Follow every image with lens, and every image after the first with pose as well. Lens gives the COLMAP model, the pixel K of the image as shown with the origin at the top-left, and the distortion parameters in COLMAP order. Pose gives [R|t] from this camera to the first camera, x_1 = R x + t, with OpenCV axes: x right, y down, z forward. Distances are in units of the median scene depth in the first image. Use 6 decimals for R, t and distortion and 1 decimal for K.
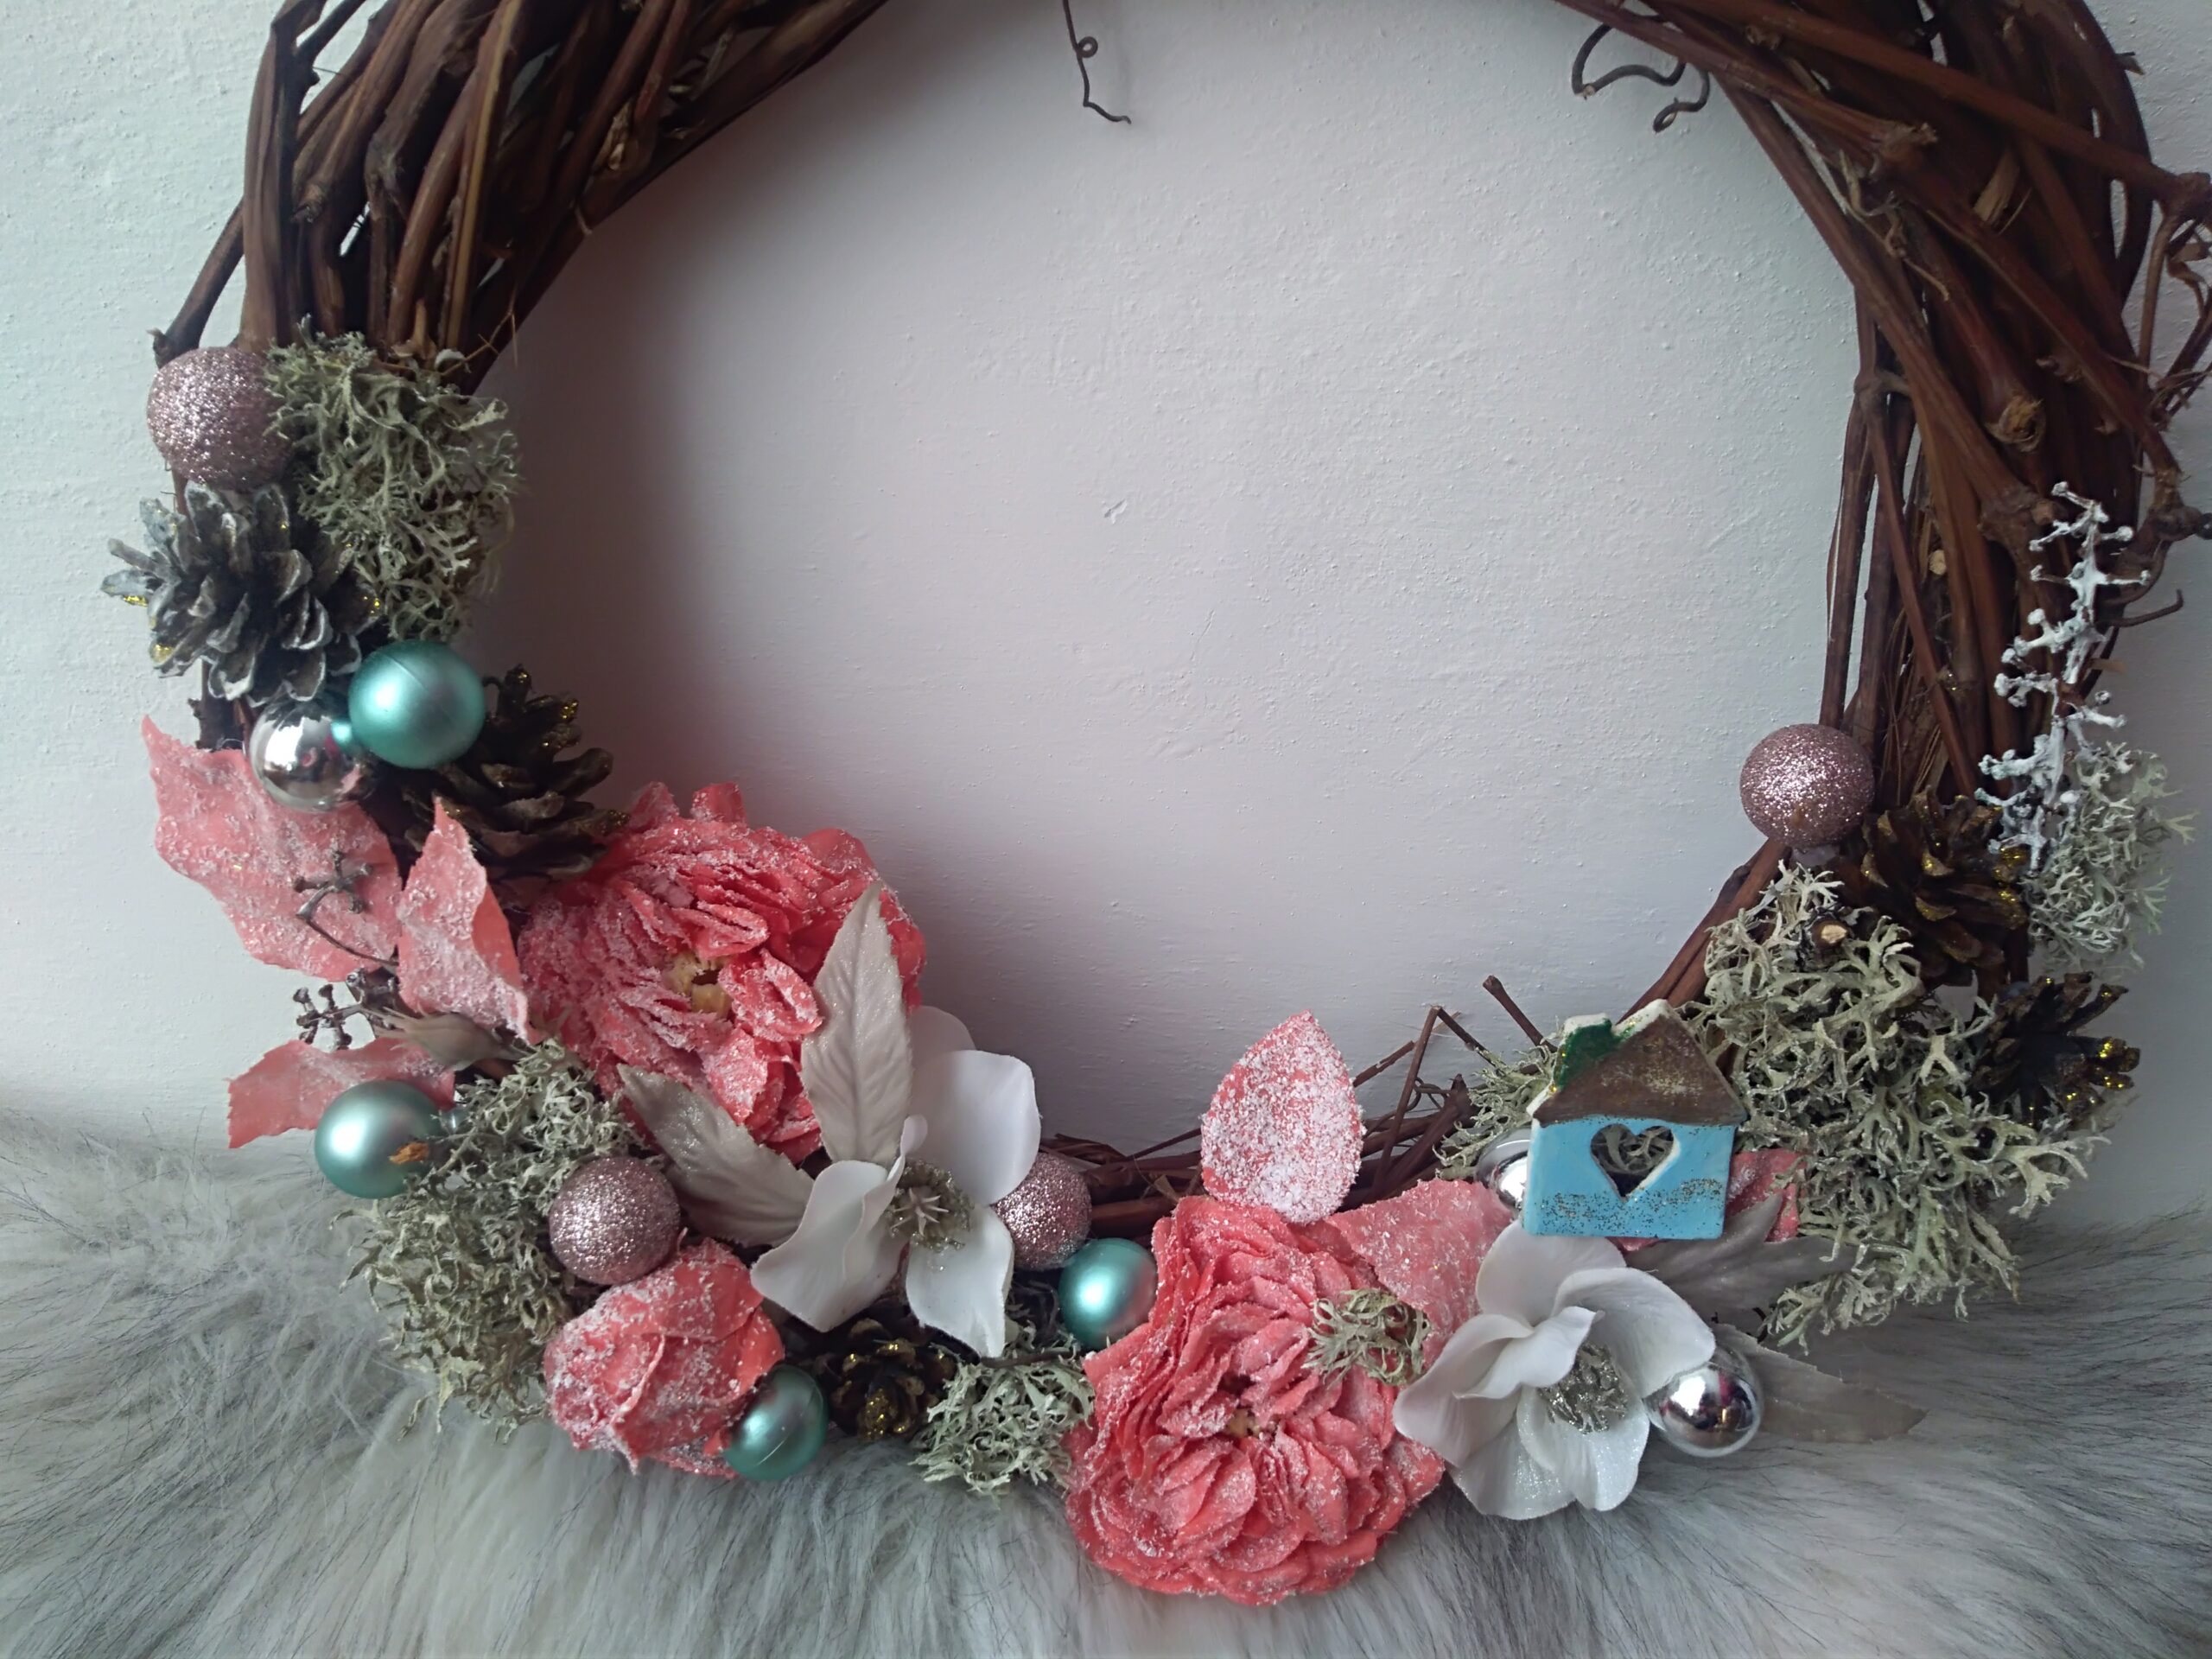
lens RADIAL K [[1722.3, 0, 1099.6], [0, 1722.3, 811.0], [0, 0, 1]] dist [0.001963, -0.038318]
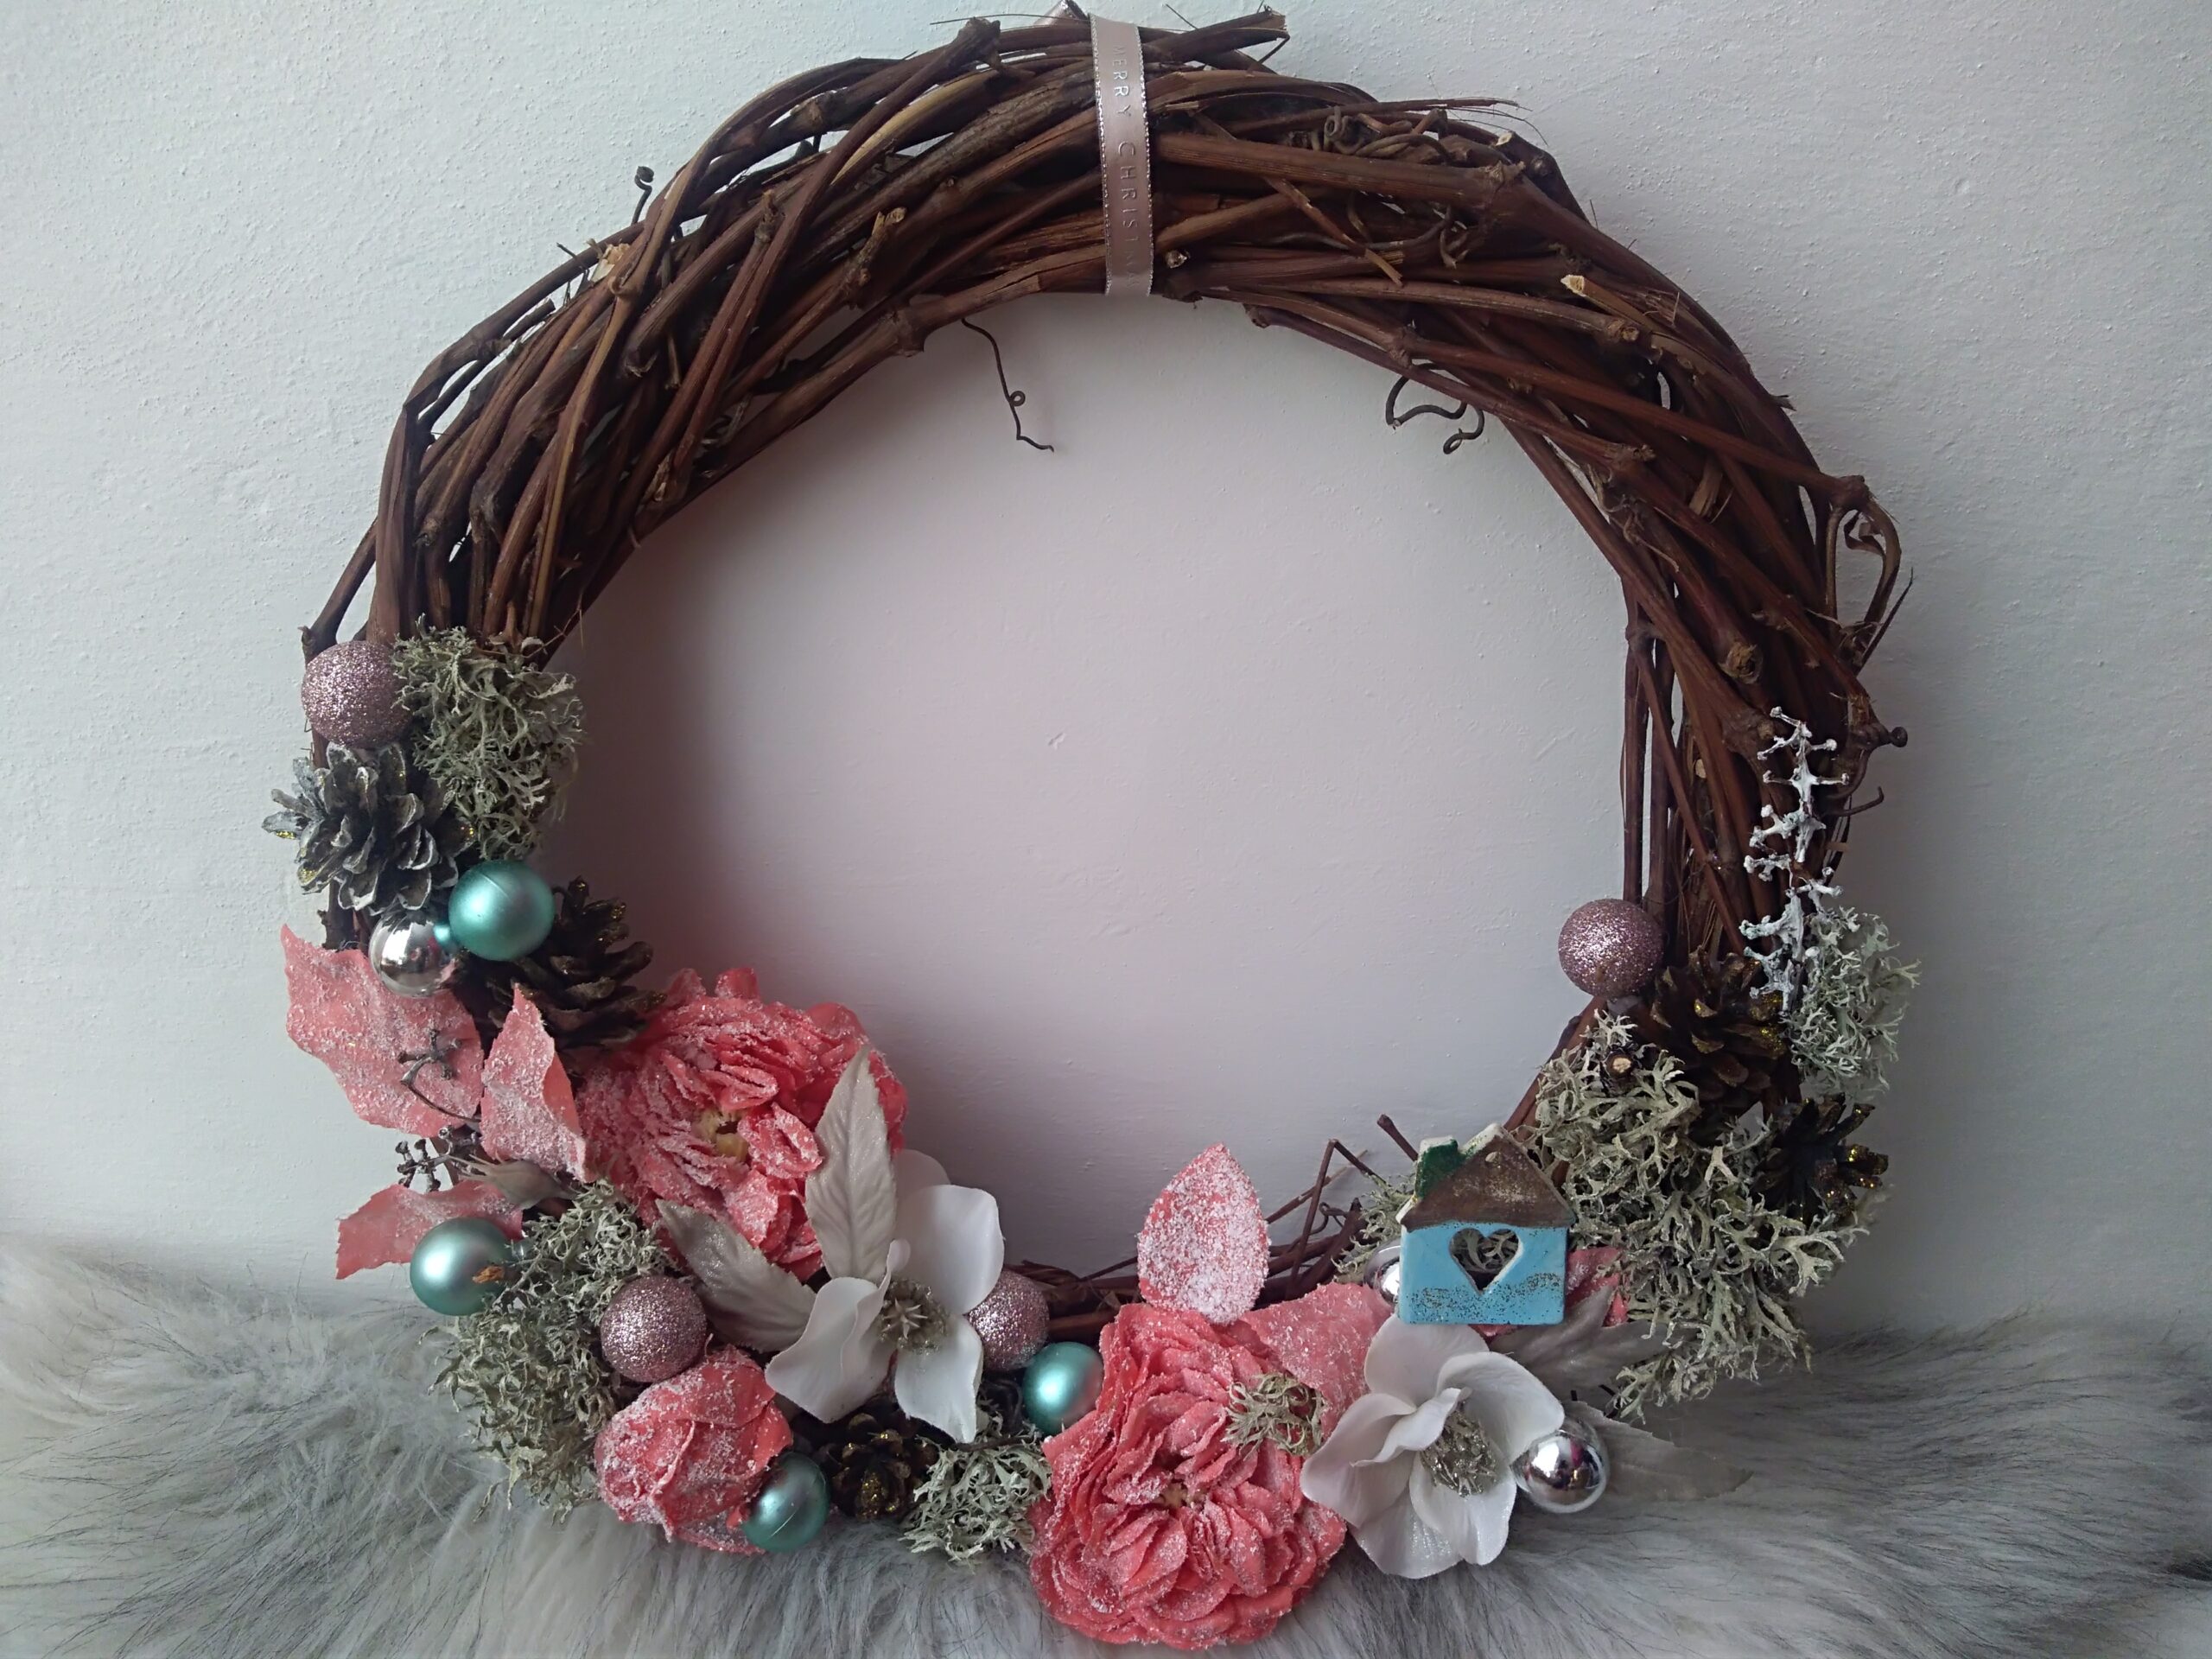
lens RADIAL K [[1722.3, 0, 1103.0], [0, 1722.3, 818.6], [0, 0, 1]] dist [0.001963, -0.038318]
pose [[0.999686, -0.024660, -0.004499, 0.051132], [0.024048, 0.994120, -0.105576, 0.014576], [0.007076, 0.105435, 0.994401, -0.249731]]
